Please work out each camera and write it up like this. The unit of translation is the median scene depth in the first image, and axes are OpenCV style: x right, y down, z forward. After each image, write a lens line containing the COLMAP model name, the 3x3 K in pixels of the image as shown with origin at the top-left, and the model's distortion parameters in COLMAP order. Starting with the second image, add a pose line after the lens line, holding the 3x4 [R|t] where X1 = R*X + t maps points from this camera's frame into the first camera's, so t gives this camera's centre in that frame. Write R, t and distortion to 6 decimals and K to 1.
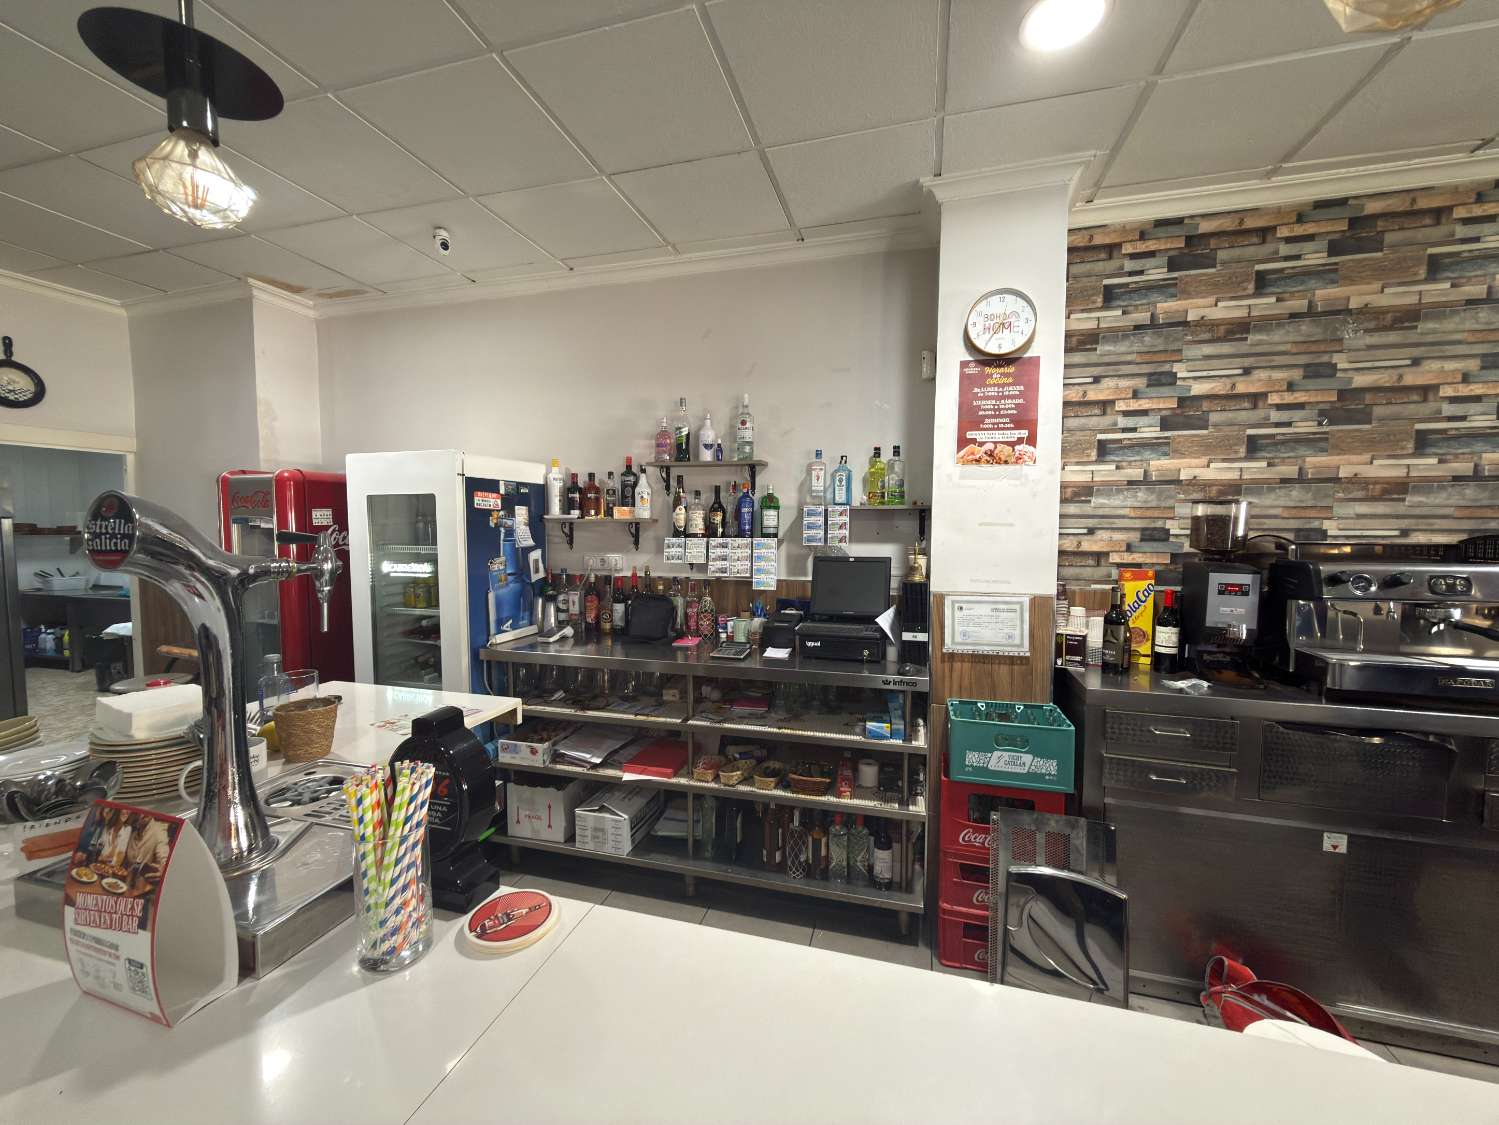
lens RADIAL K [[596.2, 0, 747.1], [0, 596.2, 560.3], [0, 0, 1]] dist [-0.001254, 0.000479]
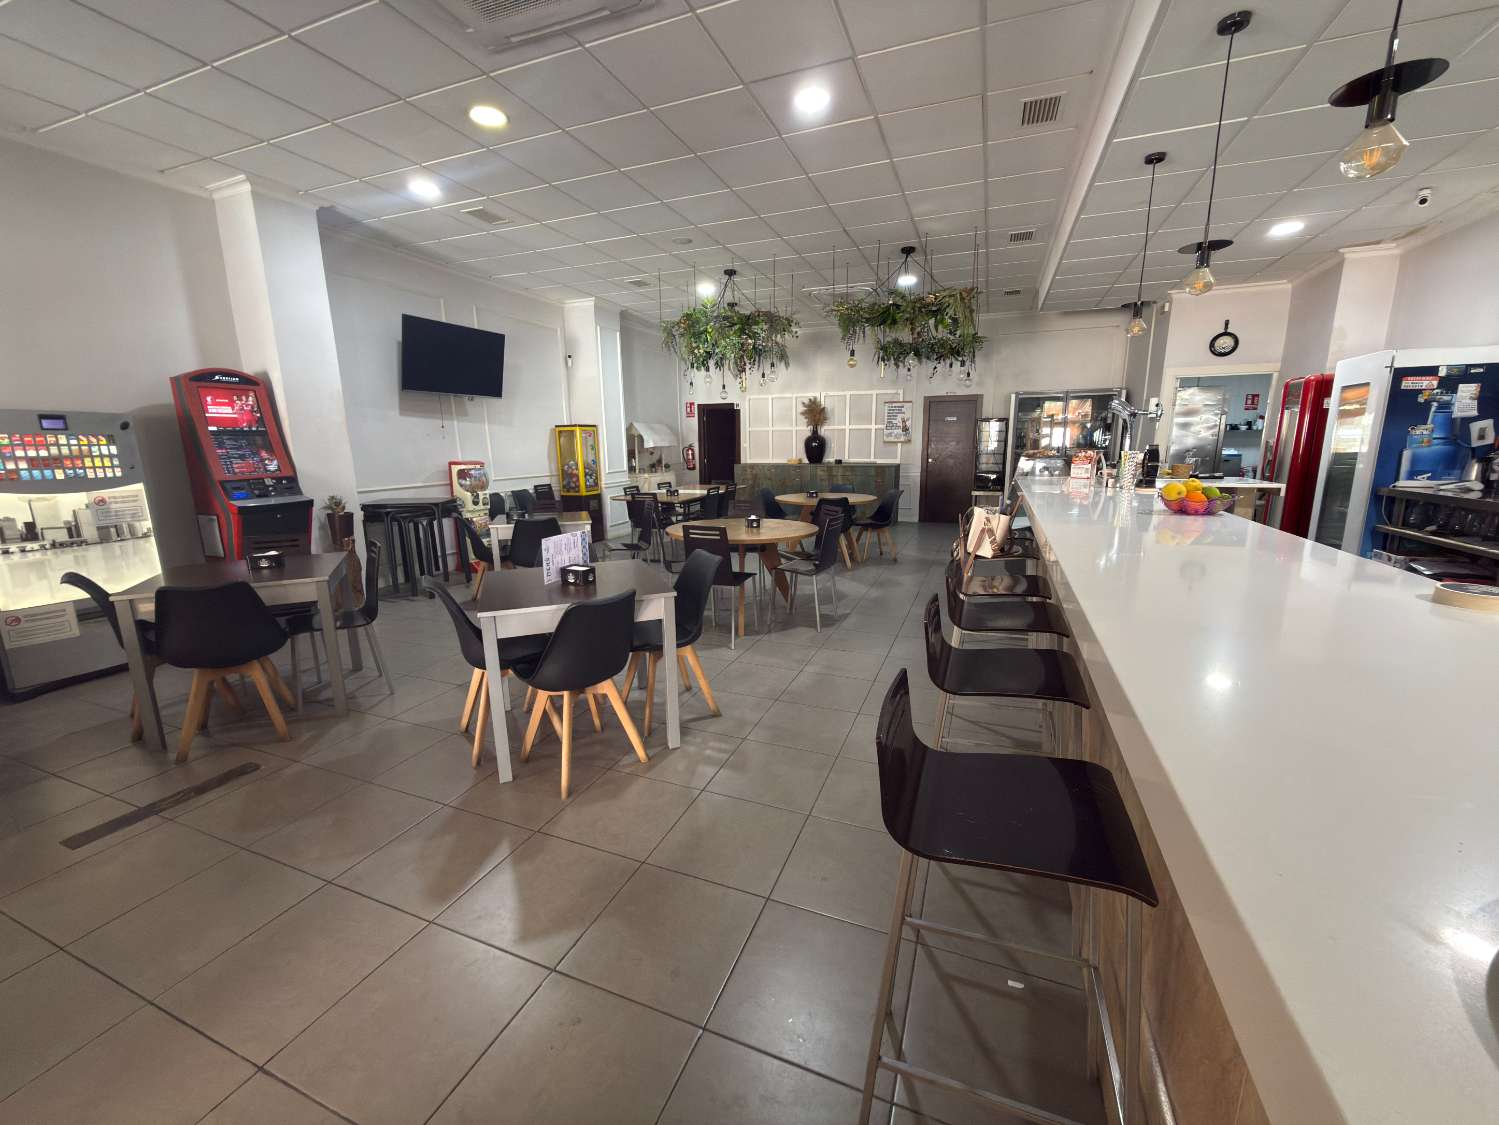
lens RADIAL K [[596.2, 0, 753.1], [0, 596.2, 561.3], [0, 0, 1]] dist [-0.001254, 0.000479]
pose [[-0.101310, 0.195986, -0.975359, 1.401501], [-0.045700, 0.978452, 0.201354, 0.118914], [0.993805, 0.064974, -0.090171, -0.477294]]
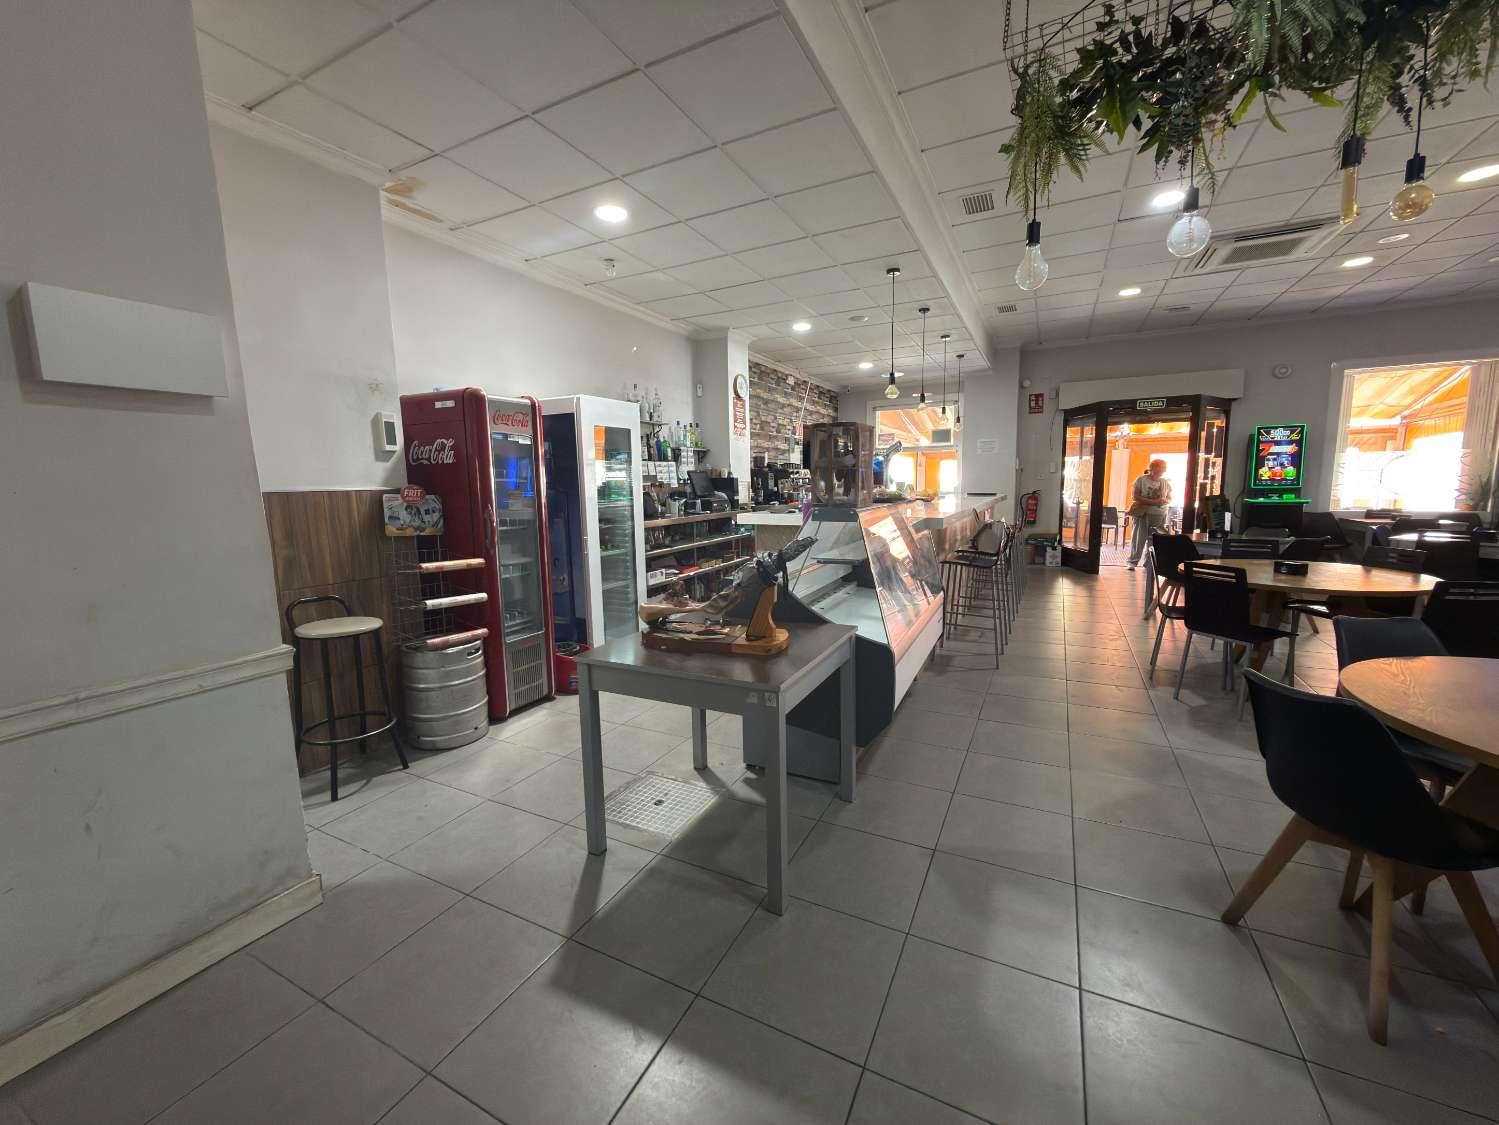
lens RADIAL K [[596.2, 0, 751.8], [0, 596.2, 562.3], [0, 0, 1]] dist [-0.001254, 0.000479]
pose [[0.192266, -0.137461, 0.971668, -2.445720], [0.075037, 0.989301, 0.125108, 0.084432], [-0.978470, 0.048857, 0.200524, 0.407247]]
